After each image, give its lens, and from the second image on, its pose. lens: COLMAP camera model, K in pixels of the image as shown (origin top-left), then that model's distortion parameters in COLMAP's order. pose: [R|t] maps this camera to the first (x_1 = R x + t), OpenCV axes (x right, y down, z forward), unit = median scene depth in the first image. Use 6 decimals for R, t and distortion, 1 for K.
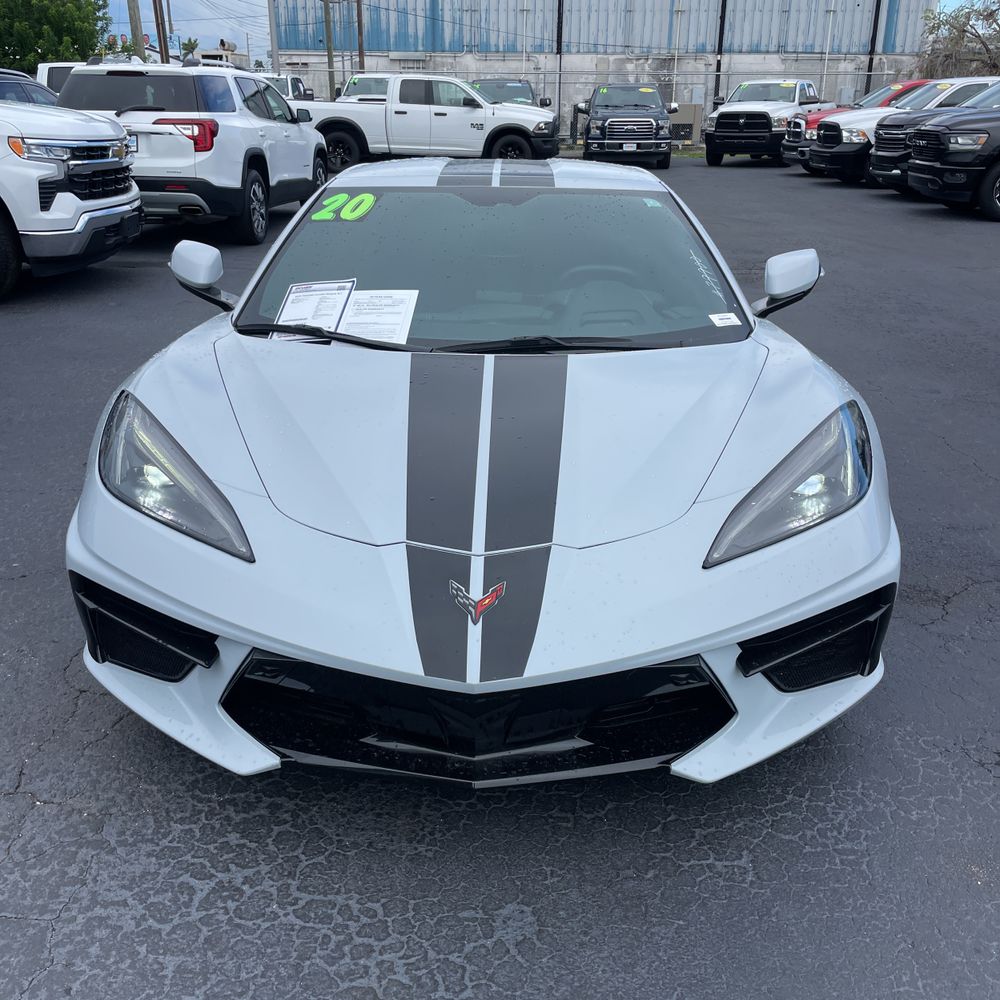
lens RADIAL K [[1020.0, 0, 501.4], [0, 1020.0, 500.0], [0, 0, 1]] dist [0.020819, 0.000000]
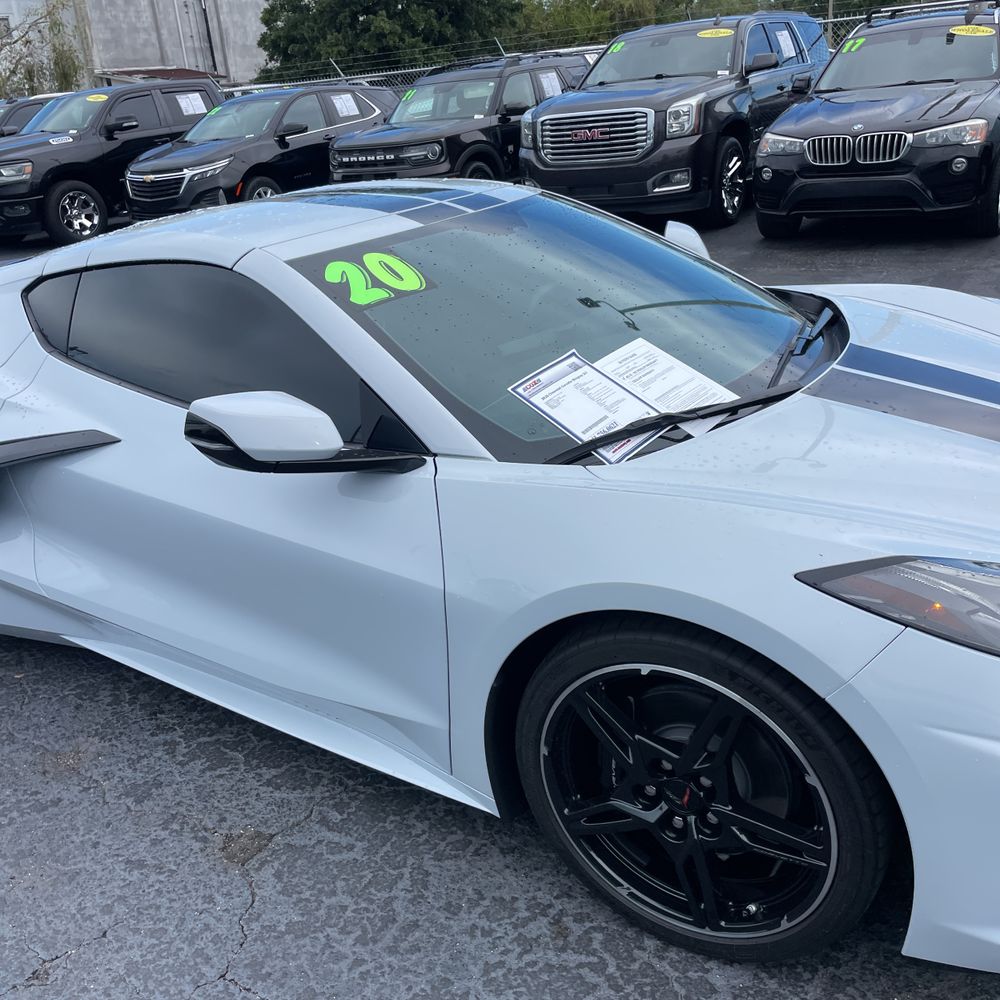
lens RADIAL K [[1020.0, 0, 501.3], [0, 1020.0, 489.3], [0, 0, 1]] dist [0.020819, 0.000000]
pose [[0.504260, -0.365764, 0.782265, -0.294562], [0.397282, 0.902573, 0.165922, -0.104123], [-0.766740, 0.227112, 0.600442, 0.248687]]
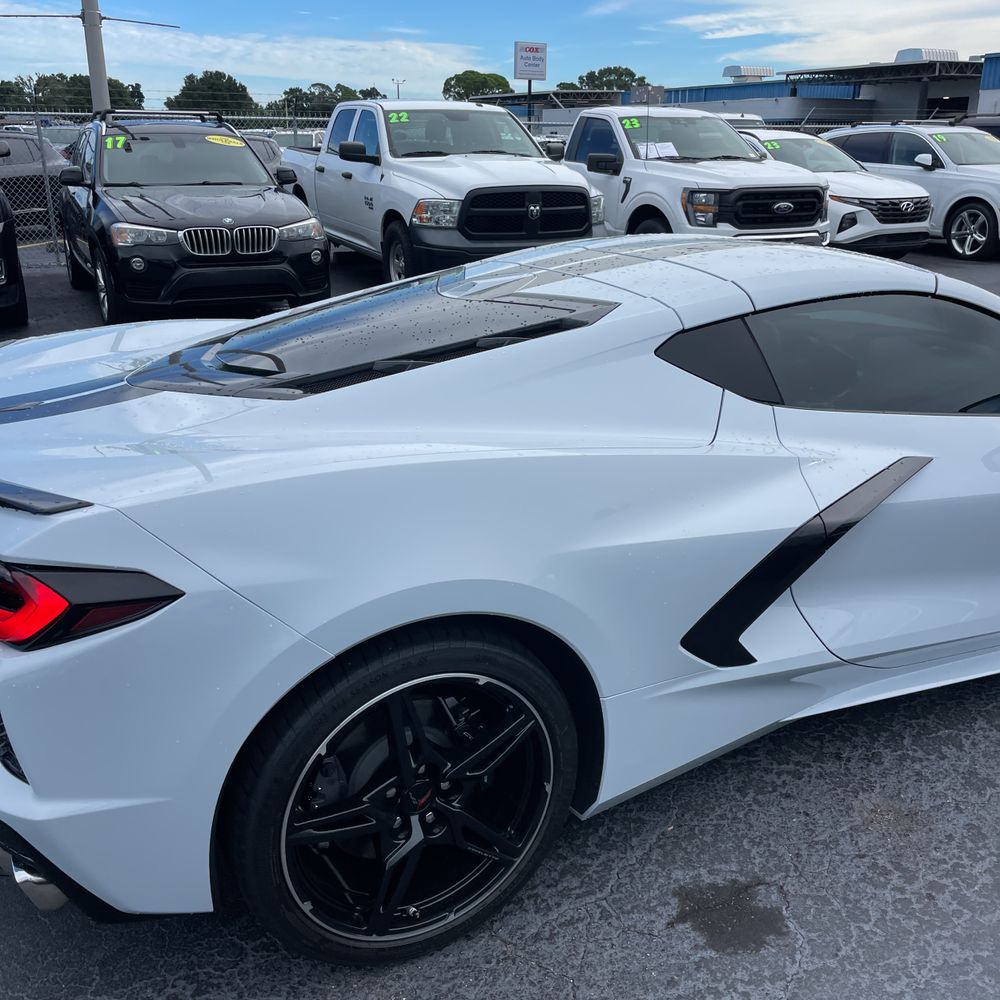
lens RADIAL K [[1020.0, 0, 522.8], [0, 1020.0, 506.2], [0, 0, 1]] dist [0.020819, 0.000000]
pose [[-0.488702, -0.297954, 0.819996, -0.312256], [0.304960, 0.822251, 0.480523, -0.289456], [-0.817417, 0.484899, -0.310972, 0.719692]]
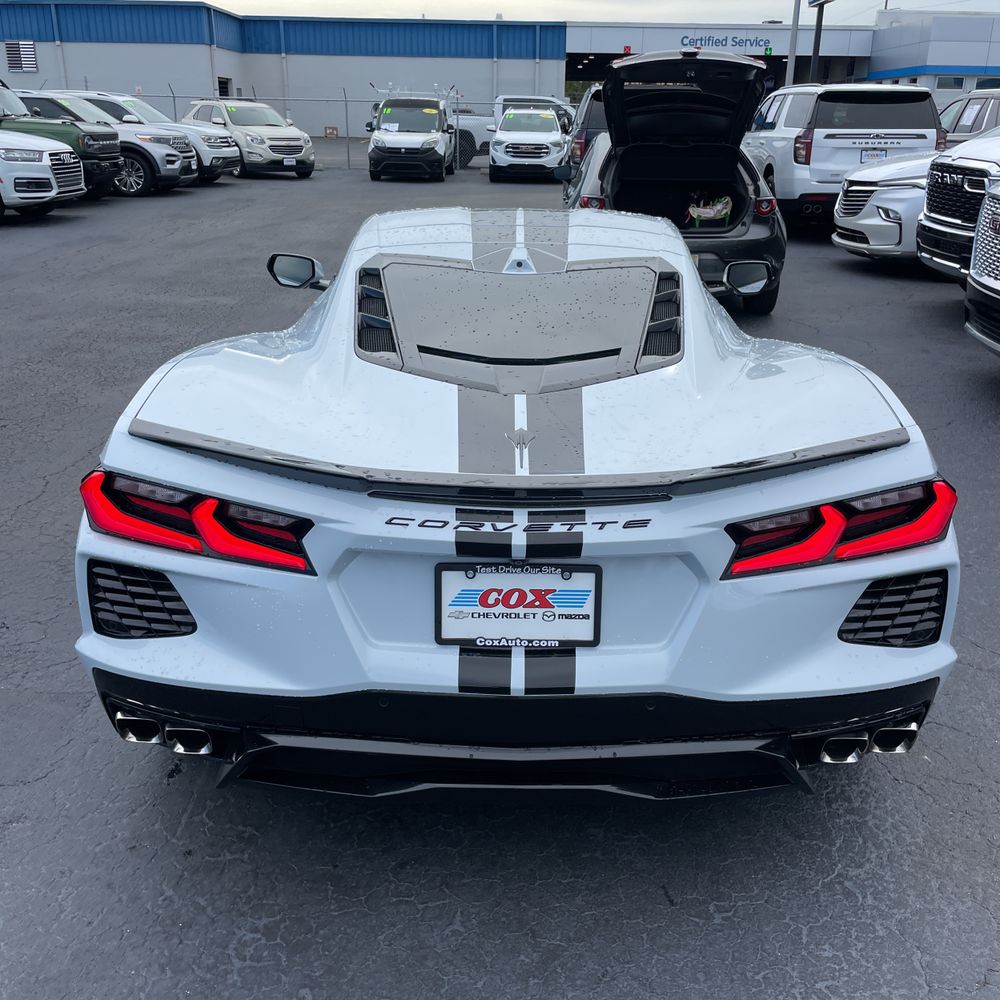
lens RADIAL K [[1020.0, 0, 516.9], [0, 1020.0, 495.7], [0, 0, 1]] dist [0.020819, 0.000000]
pose [[-0.999633, -0.018004, -0.020263, 0.007707], [-0.026895, 0.751774, 0.658872, -0.381073], [0.003371, 0.659175, -0.751982, 0.943198]]
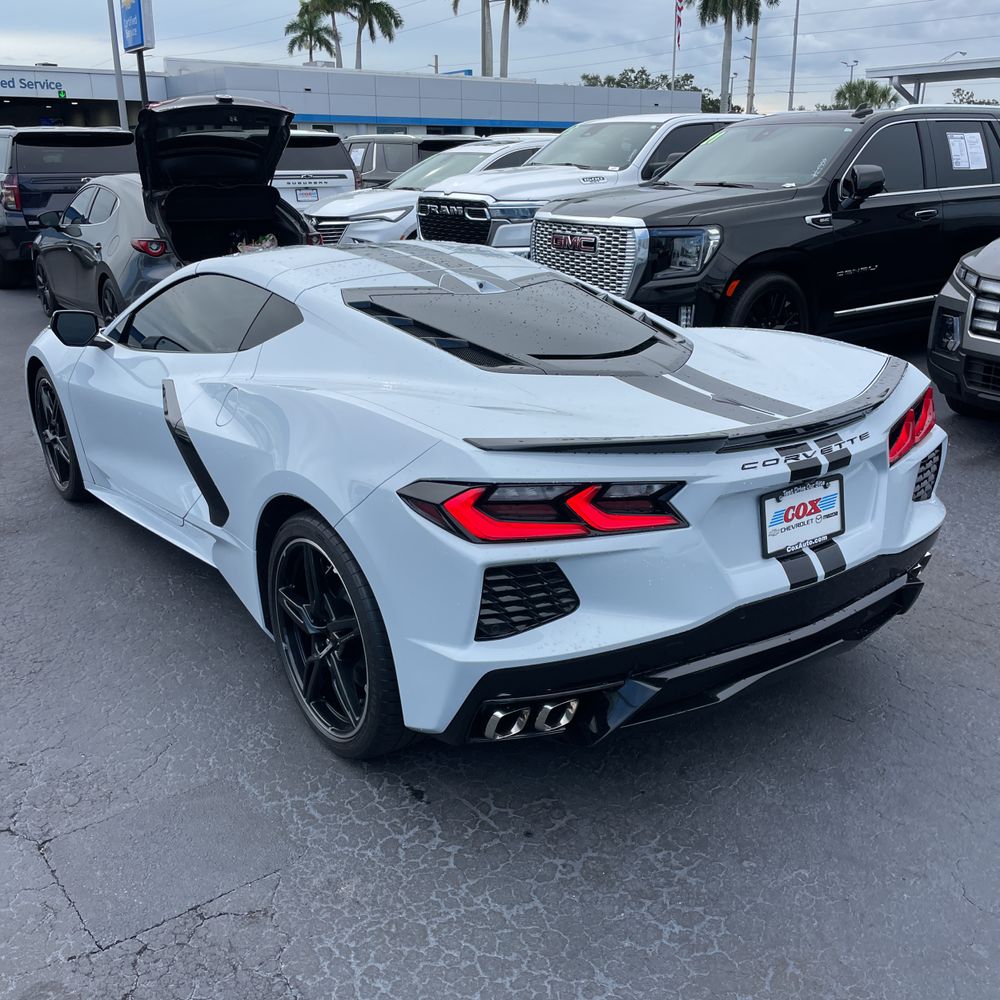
lens RADIAL K [[1020.0, 0, 499.0], [0, 1020.0, 495.2], [0, 0, 1]] dist [0.020819, 0.000000]
pose [[-0.798976, 0.176430, -0.574900, 0.267044], [-0.220641, 0.803319, 0.553169, -0.363993], [0.559424, 0.568815, -0.602905, 0.914916]]
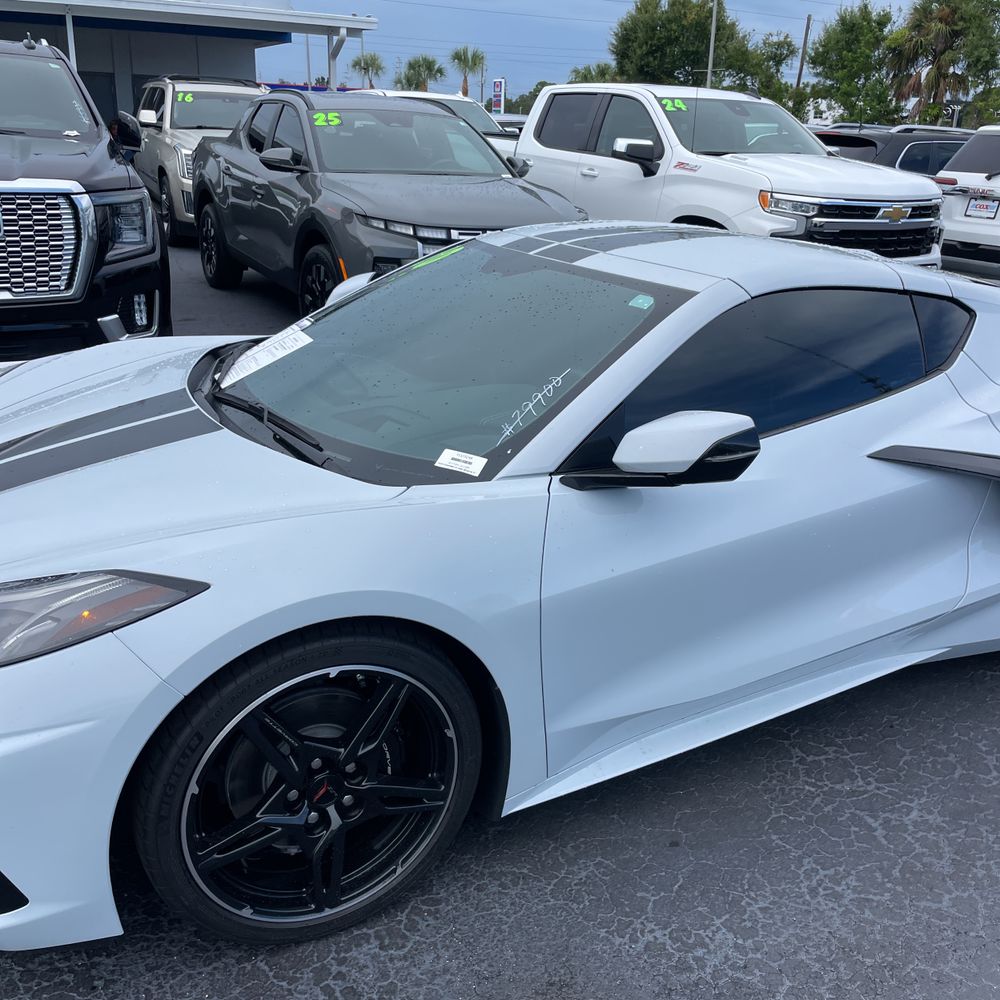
lens RADIAL K [[1020.0, 0, 504.9], [0, 1020.0, 492.2], [0, 0, 1]] dist [0.020819, 0.000000]
pose [[0.481870, 0.294124, -0.825404, 0.315518], [-0.345551, 0.929427, 0.129459, -0.099753], [0.805230, 0.222837, 0.549498, 0.251119]]
